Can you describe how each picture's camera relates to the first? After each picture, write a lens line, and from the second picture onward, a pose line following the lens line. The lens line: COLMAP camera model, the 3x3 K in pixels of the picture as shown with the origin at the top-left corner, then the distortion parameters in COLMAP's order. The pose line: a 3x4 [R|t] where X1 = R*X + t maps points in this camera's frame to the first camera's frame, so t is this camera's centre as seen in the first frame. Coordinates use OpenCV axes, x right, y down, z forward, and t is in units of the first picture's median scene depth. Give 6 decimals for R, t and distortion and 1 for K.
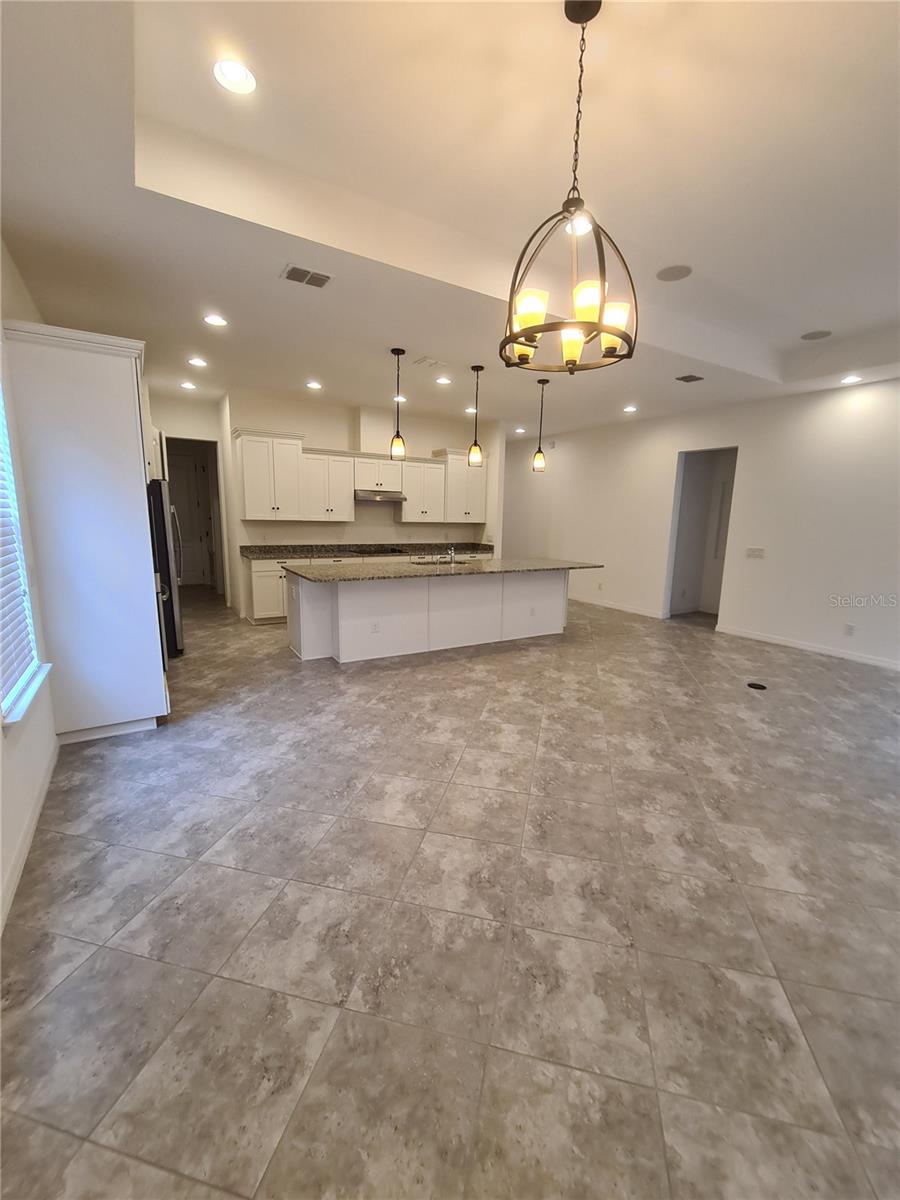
lens RADIAL K [[500.7, 0, 450.3], [0, 500.7, 606.2], [0, 0, 1]] dist [0.000082, -0.000494]
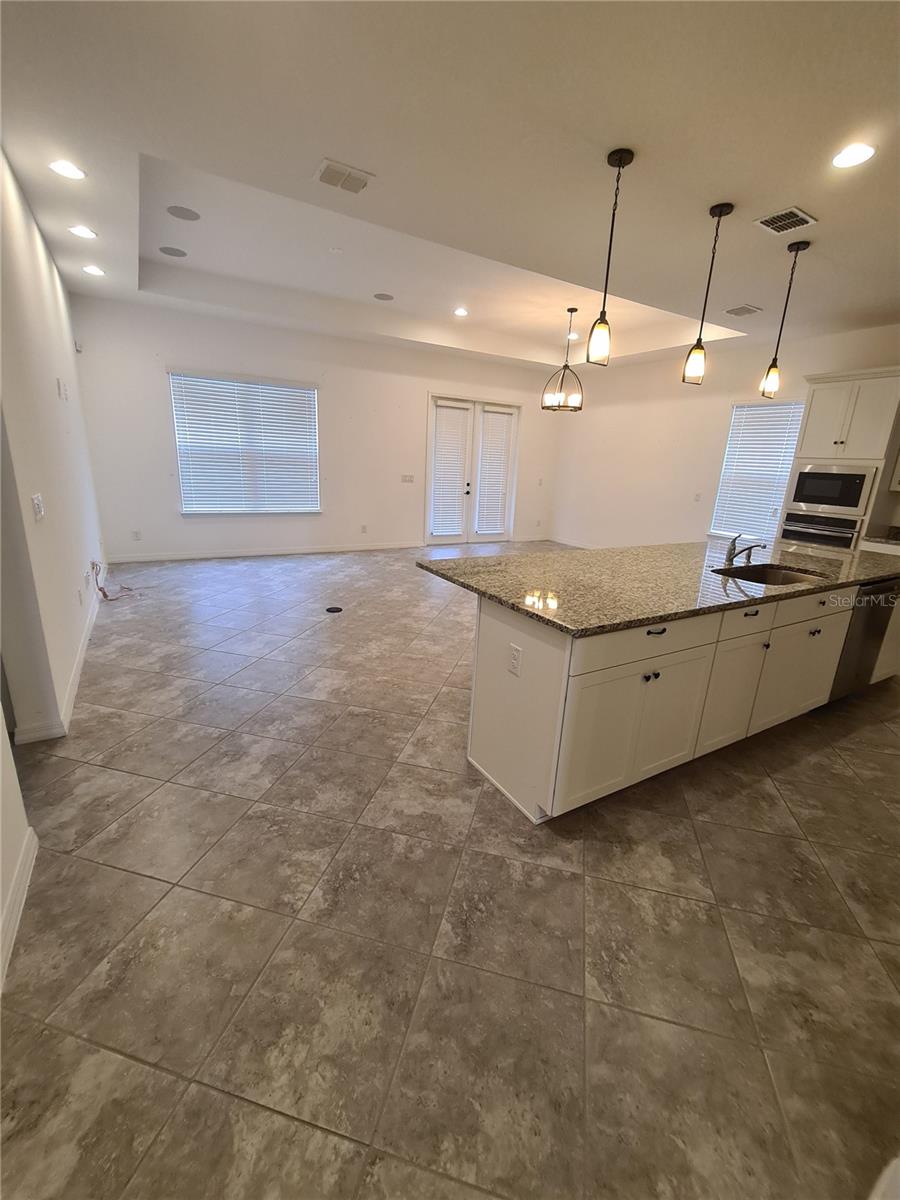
lens RADIAL K [[500.7, 0, 454.4], [0, 500.7, 600.1], [0, 0, 1]] dist [0.000082, -0.000494]
pose [[-0.997283, -0.071231, -0.018802, 0.320116], [-0.072216, 0.894747, 0.440695, -0.276011], [-0.014568, 0.440855, -0.897460, 1.596608]]
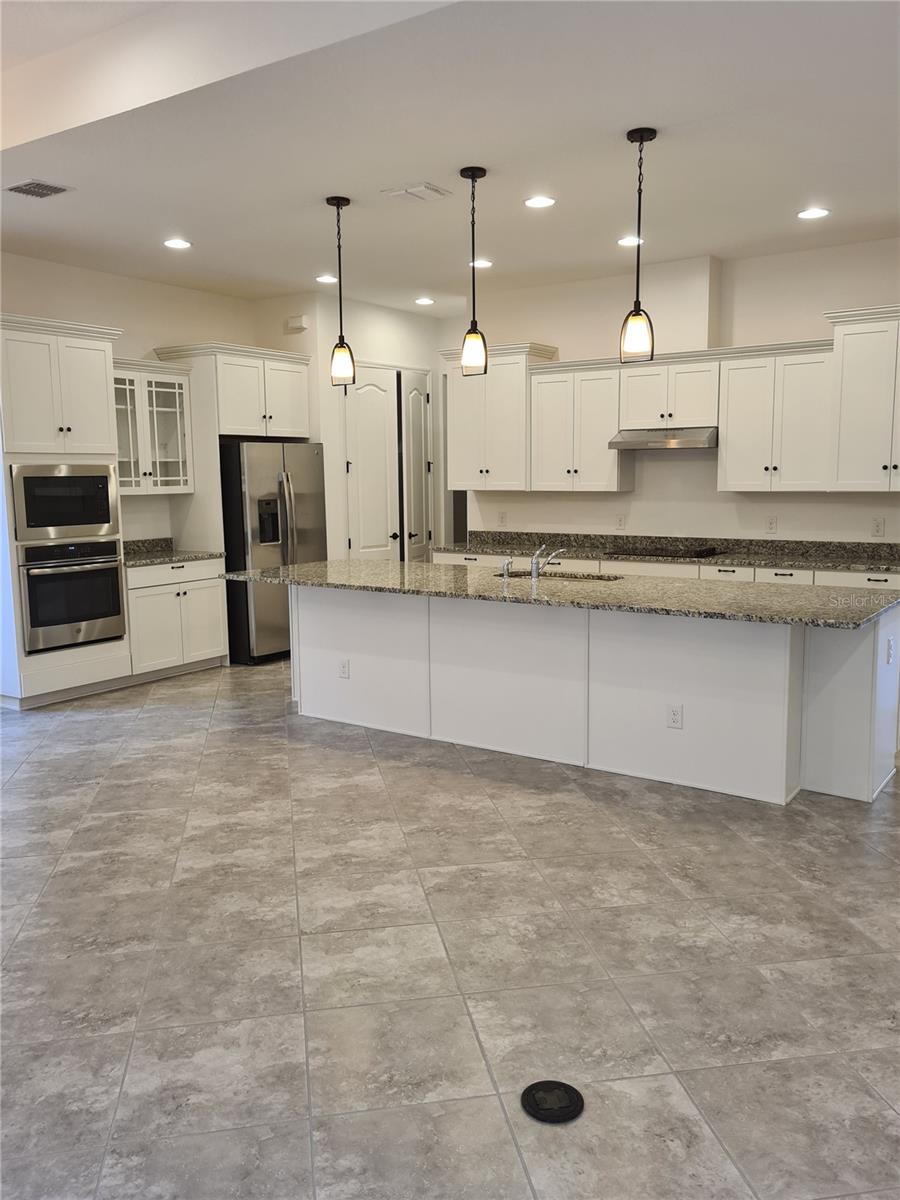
lens RADIAL K [[958.6, 0, 454.2], [0, 958.6, 597.2], [0, 0, 1]] dist [0.057335, -0.001397]
pose [[0.409756, 0.091265, -0.907618, 0.856842], [-0.148549, 0.988377, 0.032322, -0.090668], [0.900018, 0.121582, 0.418551, 0.591472]]
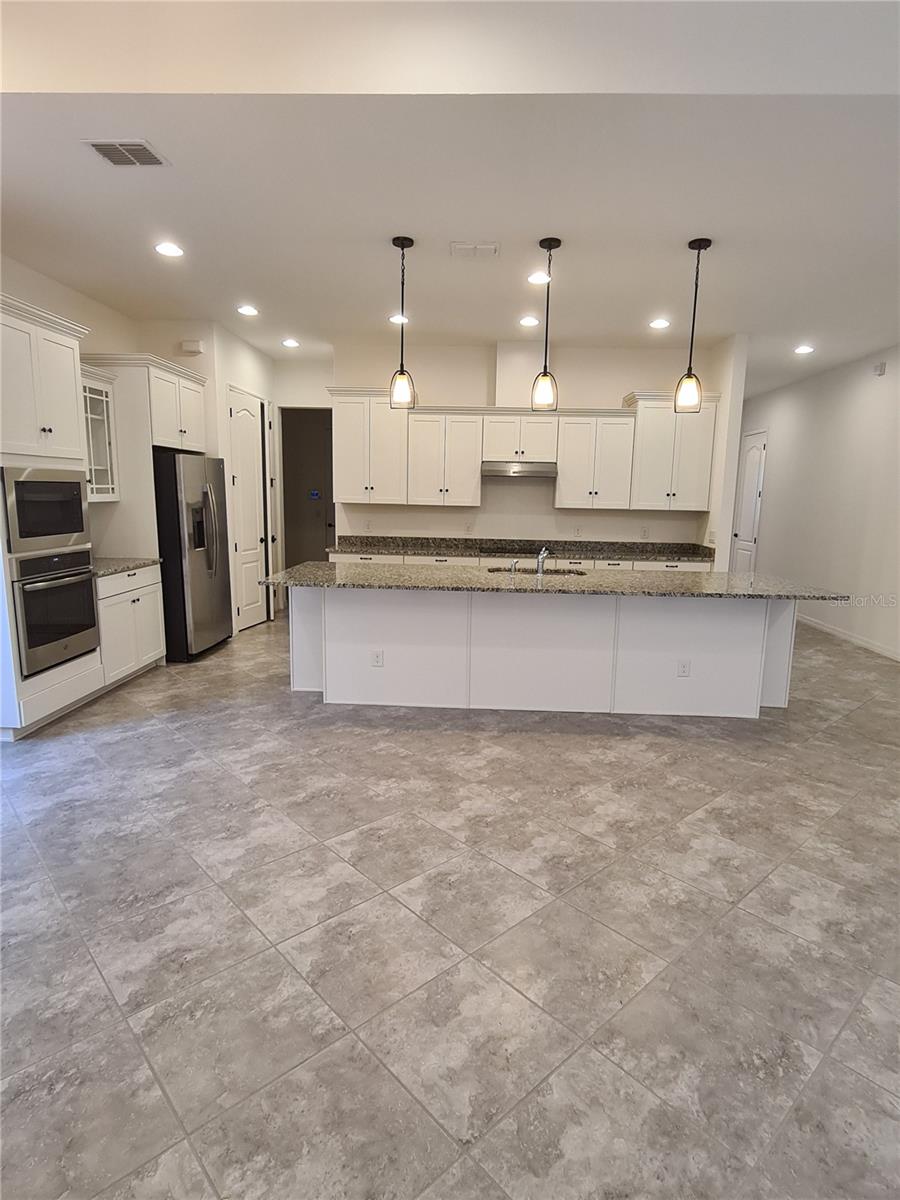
lens RADIAL K [[647.3, 0, 451.6], [0, 647.3, 602.2], [0, 0, 1]] dist [-0.001215, 0.003189]
pose [[0.830468, 0.085893, -0.550404, 0.379472], [-0.102873, 0.994694, 0.000007, -0.041229], [0.547485, 0.056616, 0.834898, 0.300148]]
